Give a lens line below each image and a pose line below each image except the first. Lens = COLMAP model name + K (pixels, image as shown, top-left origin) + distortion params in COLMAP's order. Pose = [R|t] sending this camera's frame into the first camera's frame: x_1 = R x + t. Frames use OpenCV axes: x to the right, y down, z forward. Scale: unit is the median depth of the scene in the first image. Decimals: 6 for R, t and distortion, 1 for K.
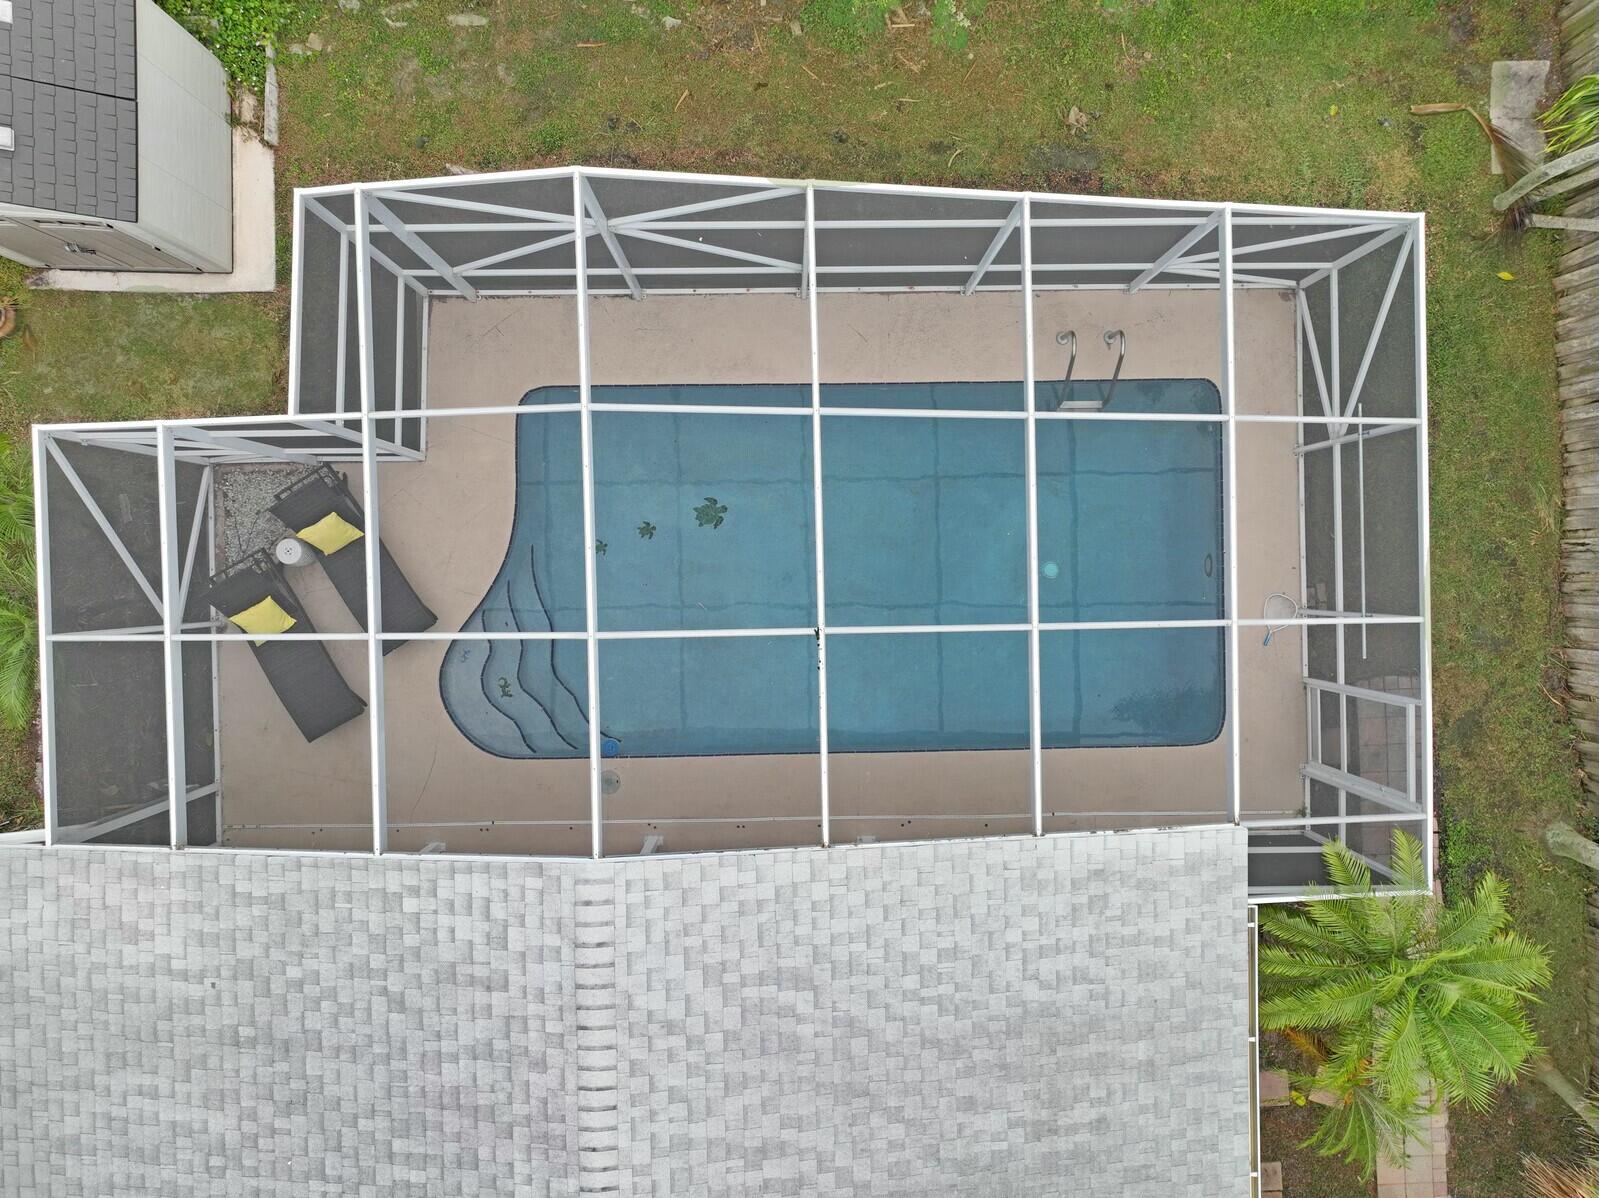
lens RADIAL K [[1121.3, 0, 799.5], [0, 1121.3, 599.0], [0, 0, 1]] dist [0.007423, 0.002509]
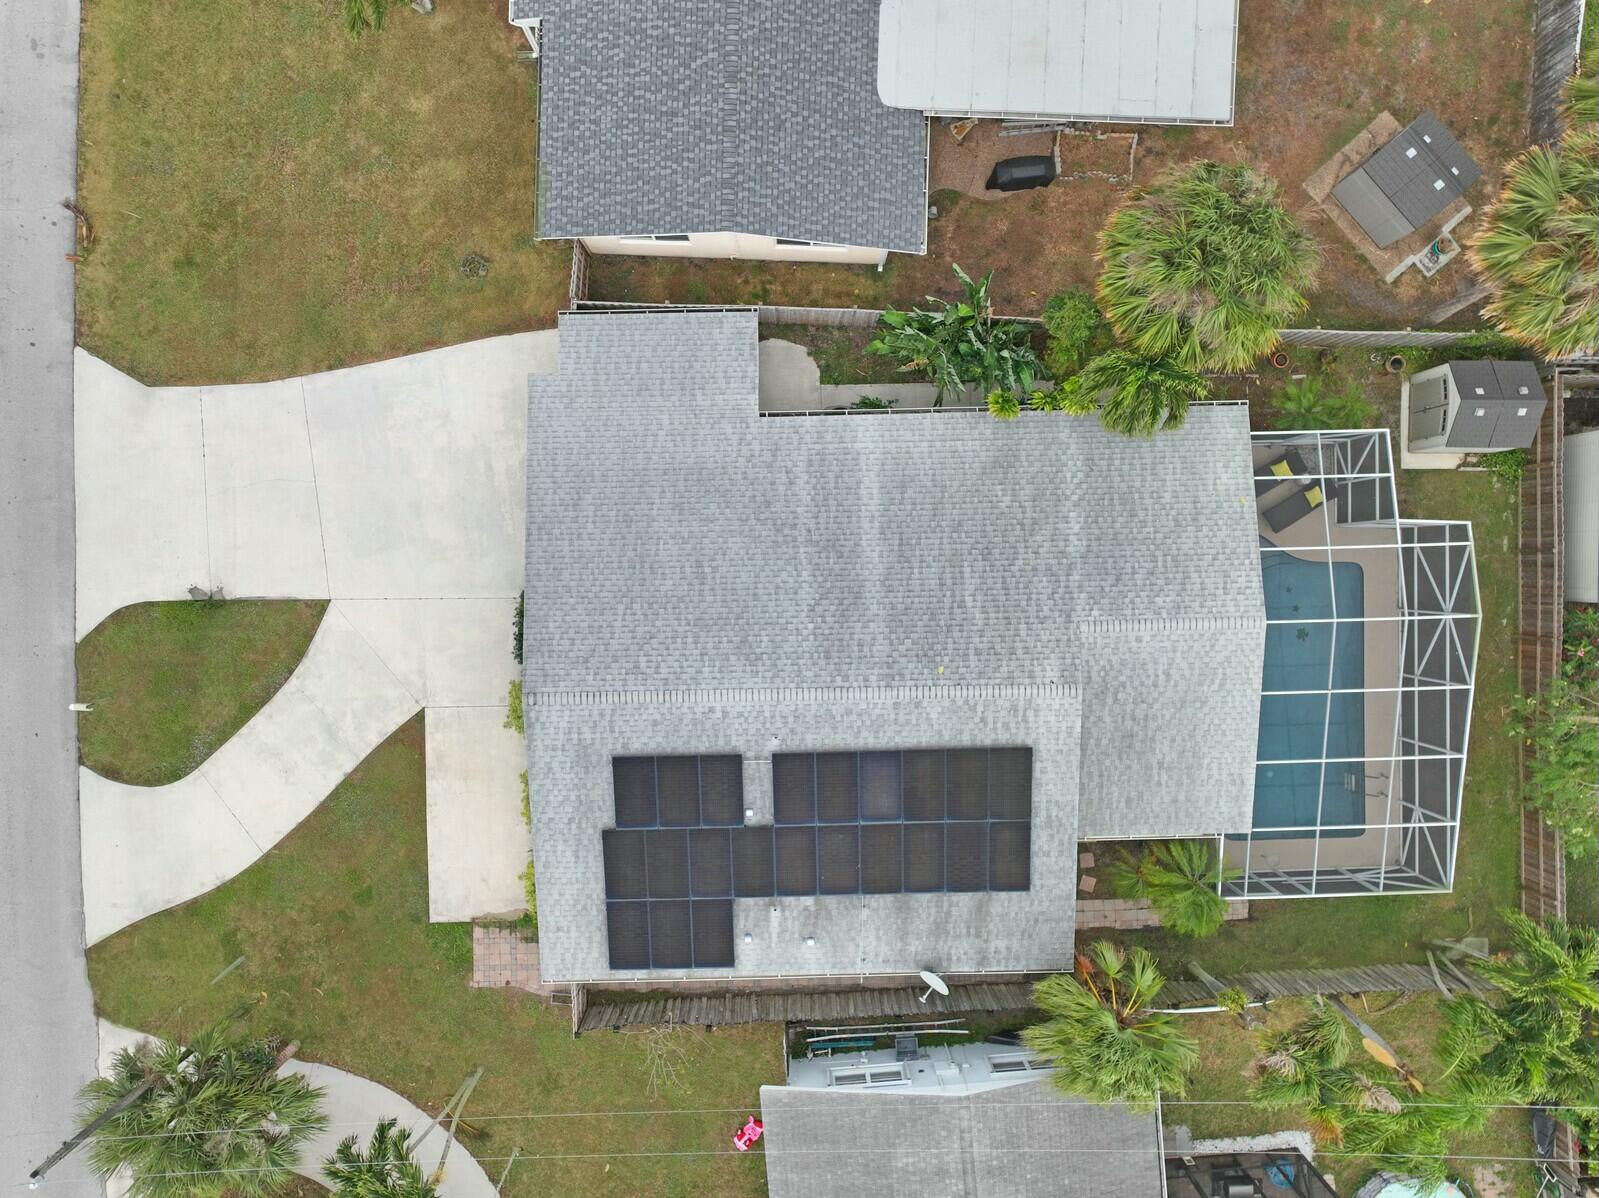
lens RADIAL K [[1121.3, 0, 799.5], [0, 1121.3, 599.0], [0, 0, 1]] dist [0.007423, 0.002509]
pose [[0.012635, 0.999653, 0.023125, -0.308619], [-0.999641, 0.013174, -0.023322, 1.452821], [-0.023619, -0.022822, 0.999461, -1.924894]]
